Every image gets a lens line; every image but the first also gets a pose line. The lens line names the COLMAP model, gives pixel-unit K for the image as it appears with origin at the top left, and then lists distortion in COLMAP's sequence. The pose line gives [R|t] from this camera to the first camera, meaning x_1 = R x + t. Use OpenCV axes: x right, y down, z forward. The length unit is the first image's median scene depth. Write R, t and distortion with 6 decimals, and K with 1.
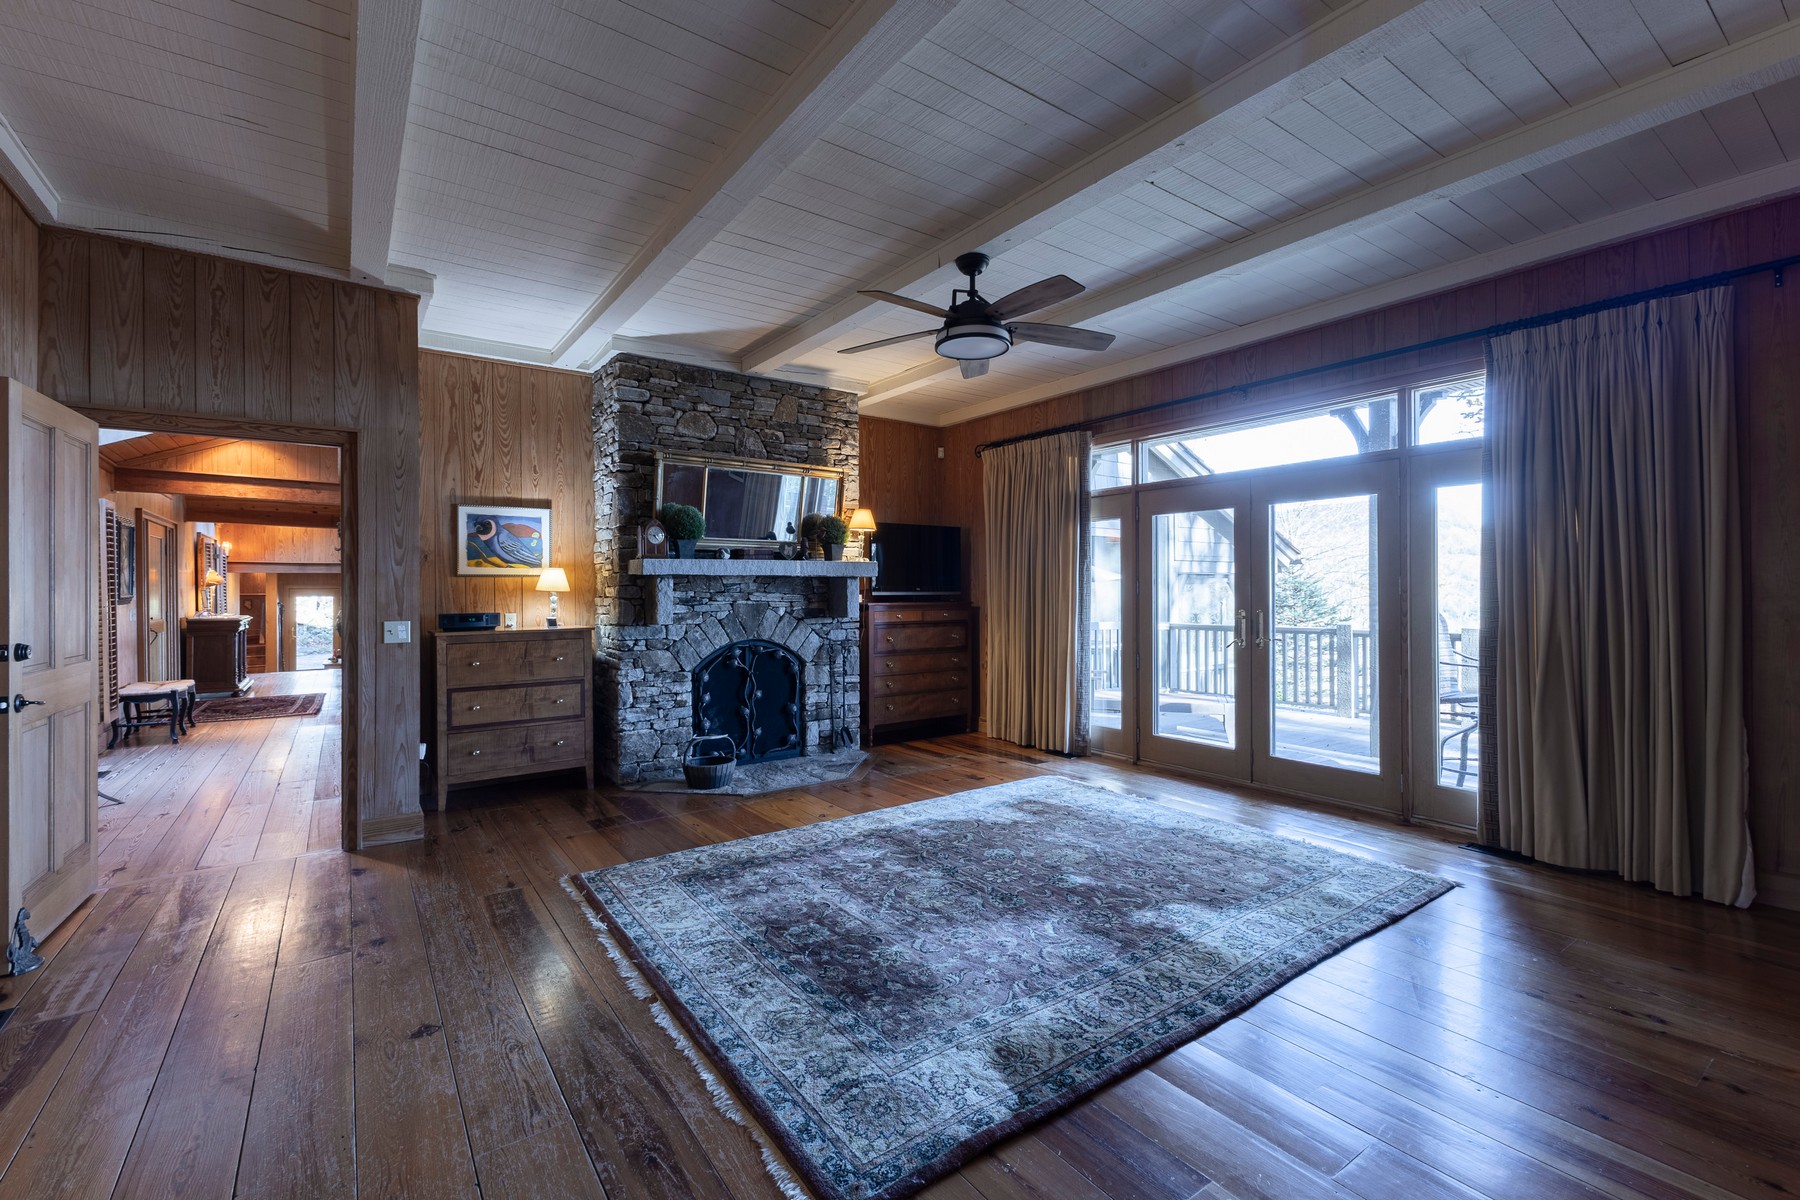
lens RADIAL K [[780.2, 0, 901.5], [0, 780.2, 591.0], [0, 0, 1]] dist [0.005759, -0.000356]
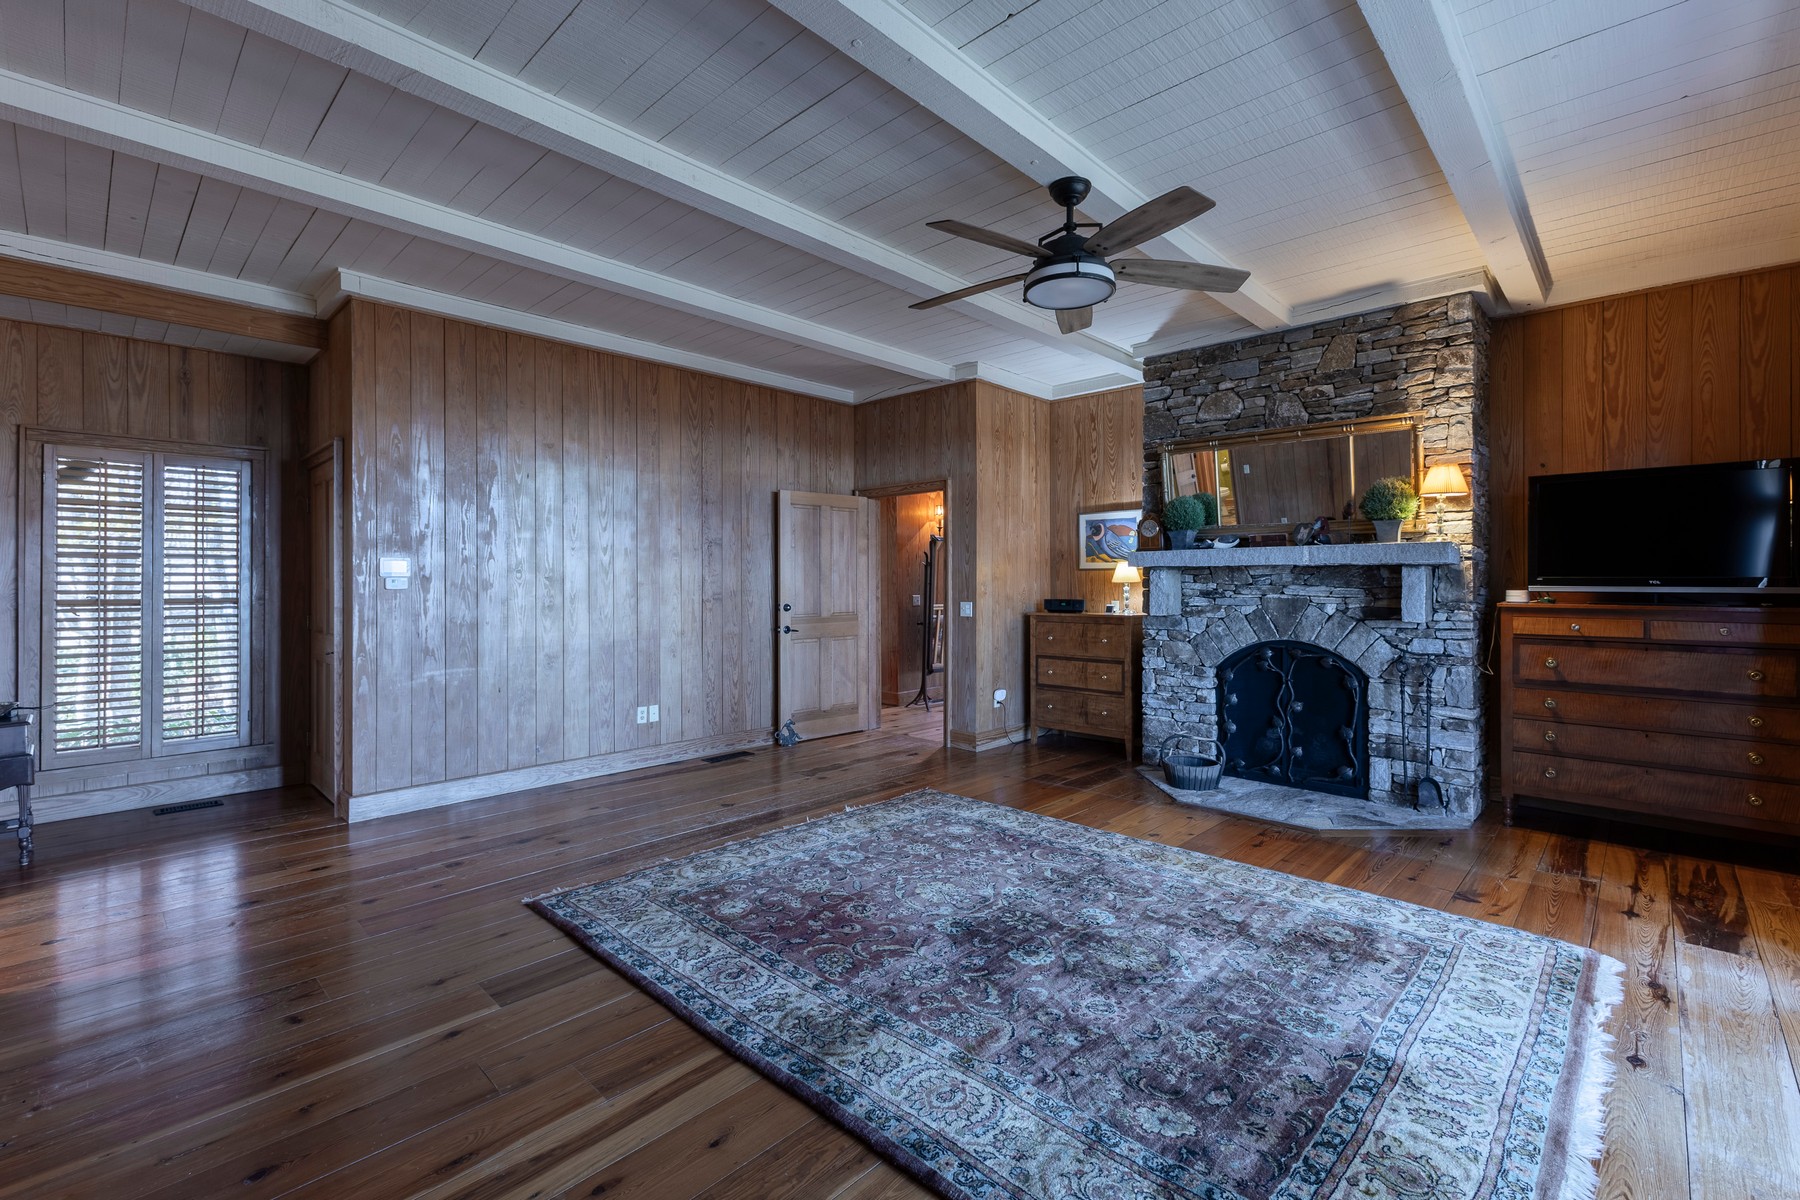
lens RADIAL K [[780.2, 0, 901.8], [0, 780.2, 587.0], [0, 0, 1]] dist [0.005759, -0.000356]
pose [[0.186352, 0.012352, -0.982405, 0.599188], [-0.002017, 0.999924, 0.012189, -0.005920], [0.982481, -0.000290, 0.186363, 0.455481]]
